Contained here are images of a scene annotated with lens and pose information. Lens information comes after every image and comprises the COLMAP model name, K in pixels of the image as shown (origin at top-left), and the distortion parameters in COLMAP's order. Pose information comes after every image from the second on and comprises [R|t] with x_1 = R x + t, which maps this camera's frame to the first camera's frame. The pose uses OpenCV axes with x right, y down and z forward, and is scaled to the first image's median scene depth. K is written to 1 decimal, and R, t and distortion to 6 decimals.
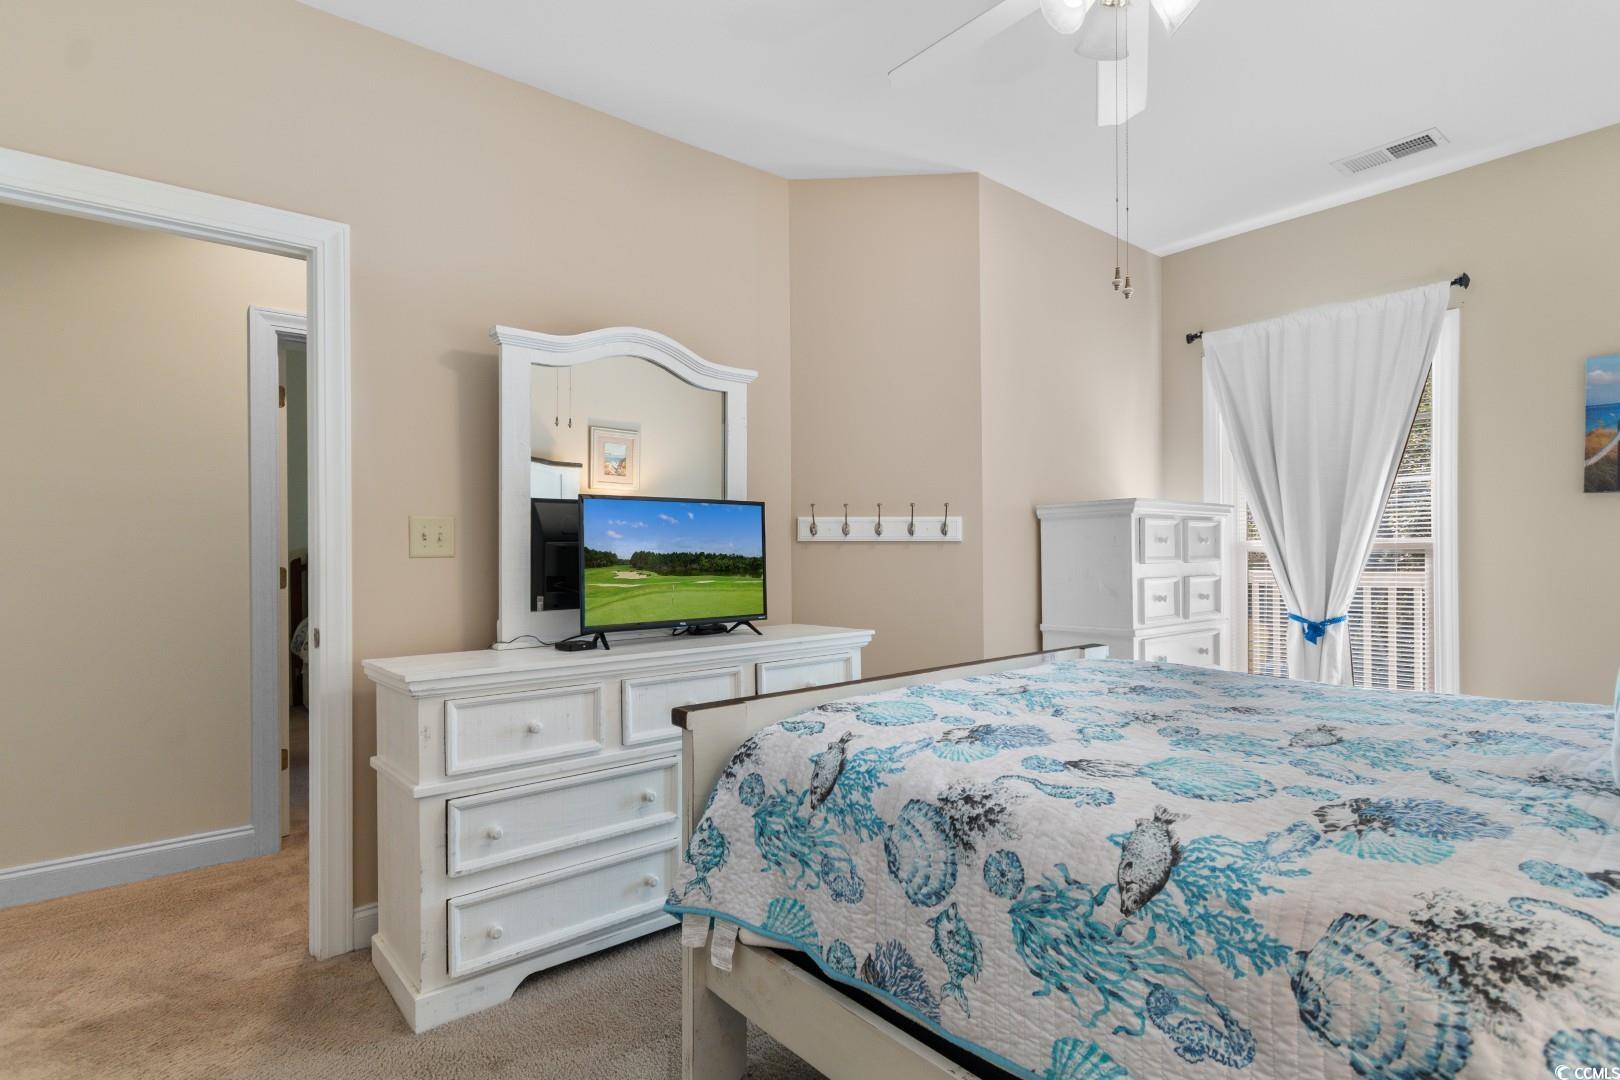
lens RADIAL K [[813.6, 0, 810.0], [0, 813.6, 540.0], [0, 0, 1]] dist [0.003651, 0.000582]
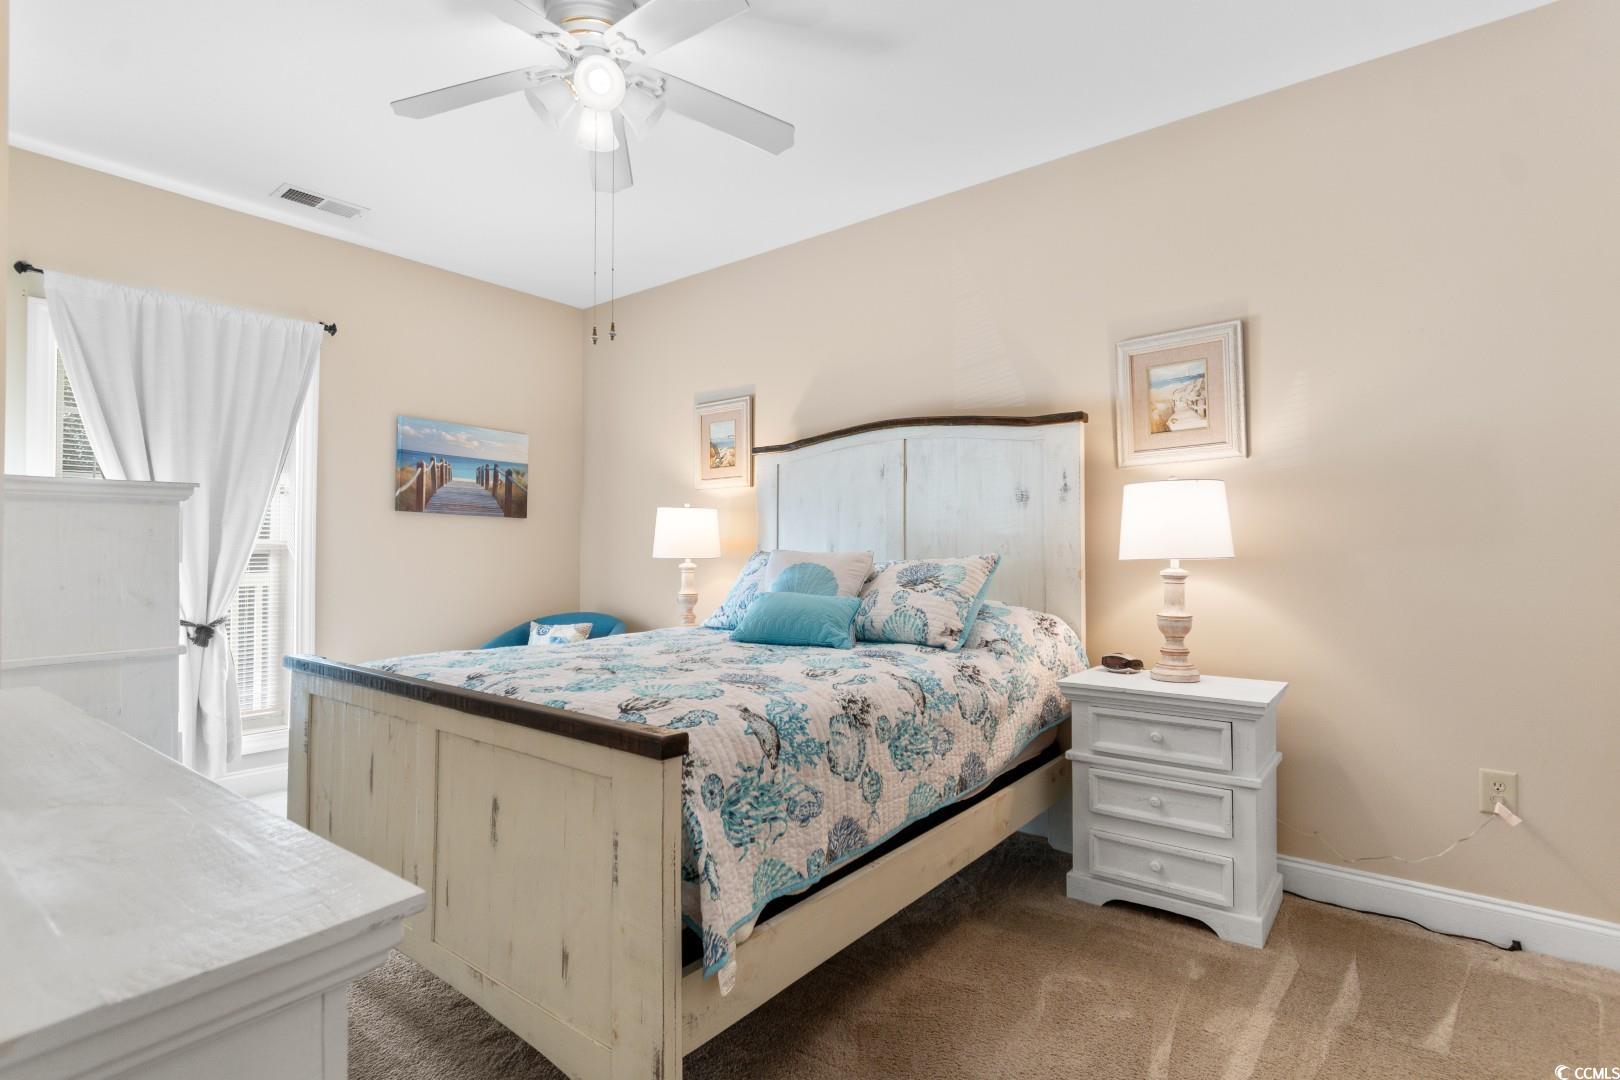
lens RADIAL K [[780.1, 0, 810.0], [0, 780.1, 540.0], [0, 0, 1]] dist [0.014052, -0.000071]
pose [[-0.195222, 0.018963, 0.980576, -1.272093], [-0.009854, 0.999725, -0.021295, 0.039093], [-0.980709, -0.013820, -0.194982, 1.370778]]
